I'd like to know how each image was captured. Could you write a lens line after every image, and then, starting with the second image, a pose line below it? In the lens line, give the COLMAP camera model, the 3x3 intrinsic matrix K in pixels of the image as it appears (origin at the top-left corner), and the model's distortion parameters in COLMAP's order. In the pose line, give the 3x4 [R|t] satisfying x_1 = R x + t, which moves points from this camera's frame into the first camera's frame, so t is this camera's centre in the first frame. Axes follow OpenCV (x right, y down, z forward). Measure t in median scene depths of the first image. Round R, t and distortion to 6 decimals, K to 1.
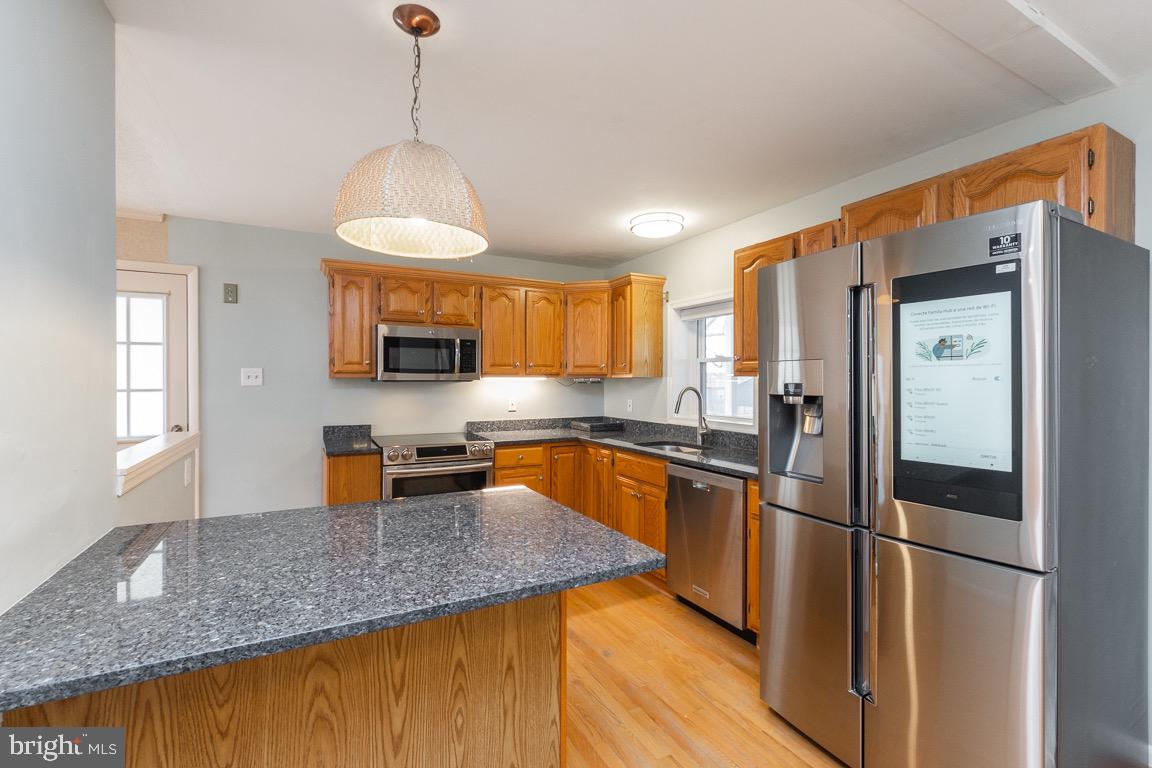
lens RADIAL K [[507.3, 0, 576.0], [0, 507.3, 384.0], [0, 0, 1]] dist [0.000330, -0.000111]
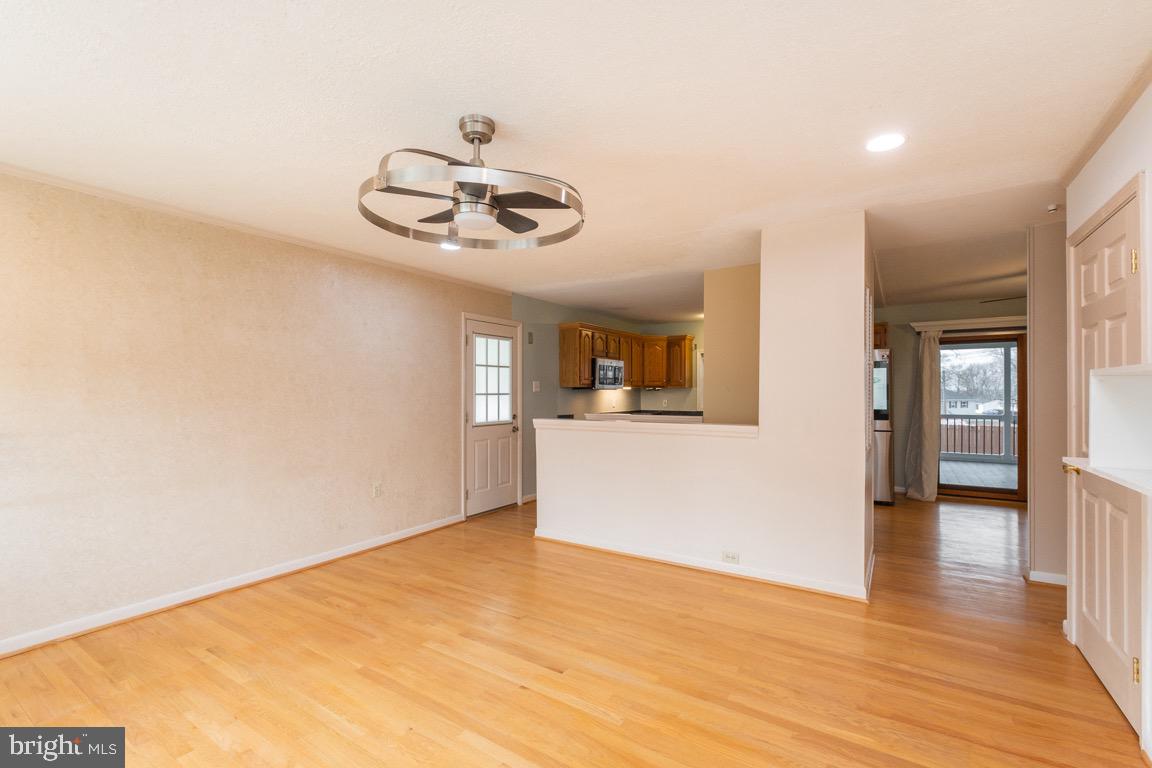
lens RADIAL K [[508.3, 0, 577.0], [0, 508.3, 388.3], [0, 0, 1]] dist [-0.004075, -0.000487]
pose [[0.875892, 0.002842, 0.482499, -1.262764], [0.003335, 0.999923, -0.011943, 0.012675], [-0.482496, 0.012070, 0.875815, -0.543481]]
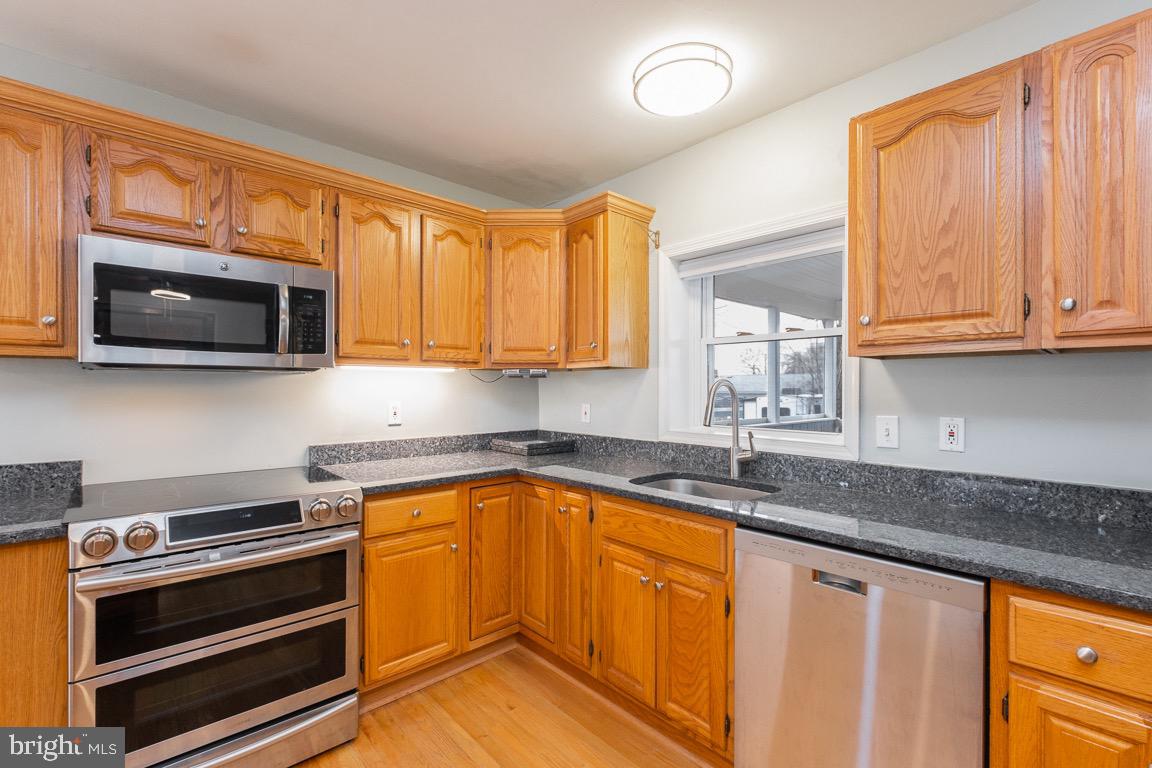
lens RADIAL K [[508.3, 0, 577.0], [0, 508.3, 388.3], [0, 0, 1]] dist [-0.004075, -0.000487]
pose [[0.970427, -0.000019, 0.241394, -0.073846], [0.001282, 0.999986, -0.005074, 0.016679], [-0.241391, 0.005234, 0.970414, 0.443131]]
